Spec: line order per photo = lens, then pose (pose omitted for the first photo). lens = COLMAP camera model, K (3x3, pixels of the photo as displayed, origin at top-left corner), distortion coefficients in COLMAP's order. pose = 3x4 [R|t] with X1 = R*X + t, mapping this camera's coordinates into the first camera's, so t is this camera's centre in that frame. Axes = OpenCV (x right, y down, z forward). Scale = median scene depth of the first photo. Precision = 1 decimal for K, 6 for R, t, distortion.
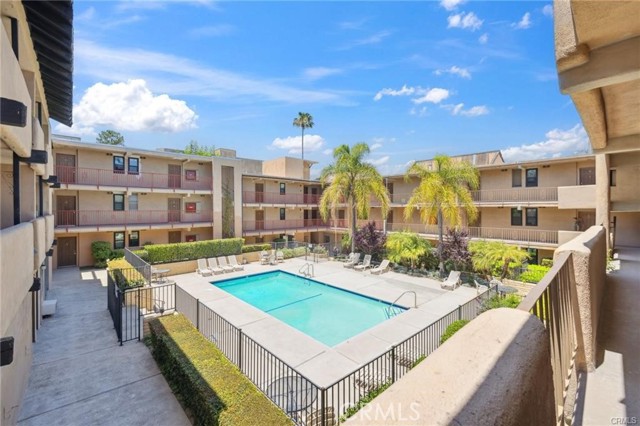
lens RADIAL K [[276.3, 0, 324.6], [0, 276.3, 212.7], [0, 0, 1]] dist [-0.001526, 0.000657]
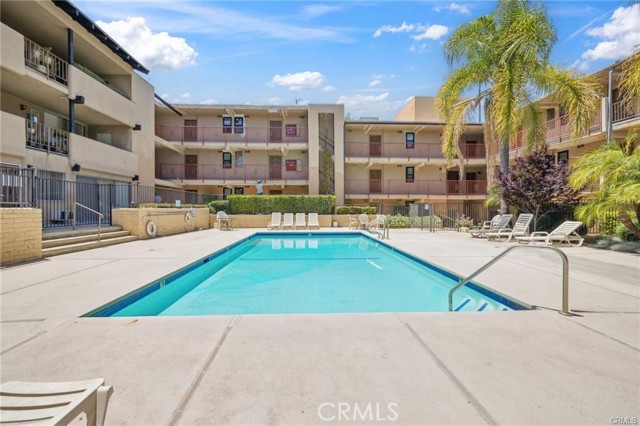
lens RADIAL K [[276.3, 0, 307.4], [0, 276.3, 207.0], [0, 0, 1]] dist [-0.001526, 0.000657]
pose [[0.755551, -0.001967, -0.655086, 0.171104], [-0.006137, 0.999930, -0.010080, 0.138035], [0.655061, 0.011637, 0.755487, 0.358191]]
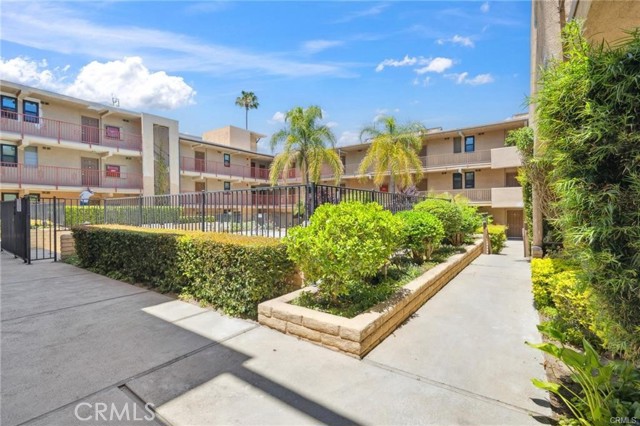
lens RADIAL K [[285.8, 0, 333.4], [0, 285.8, 212.6], [0, 0, 1]] dist [-0.000372, -0.000949]
pose [[0.975509, -0.007488, 0.219832, -0.025355], [0.006963, 0.999971, 0.003162, 0.115285], [-0.219850, -0.001554, 0.975533, 0.008631]]
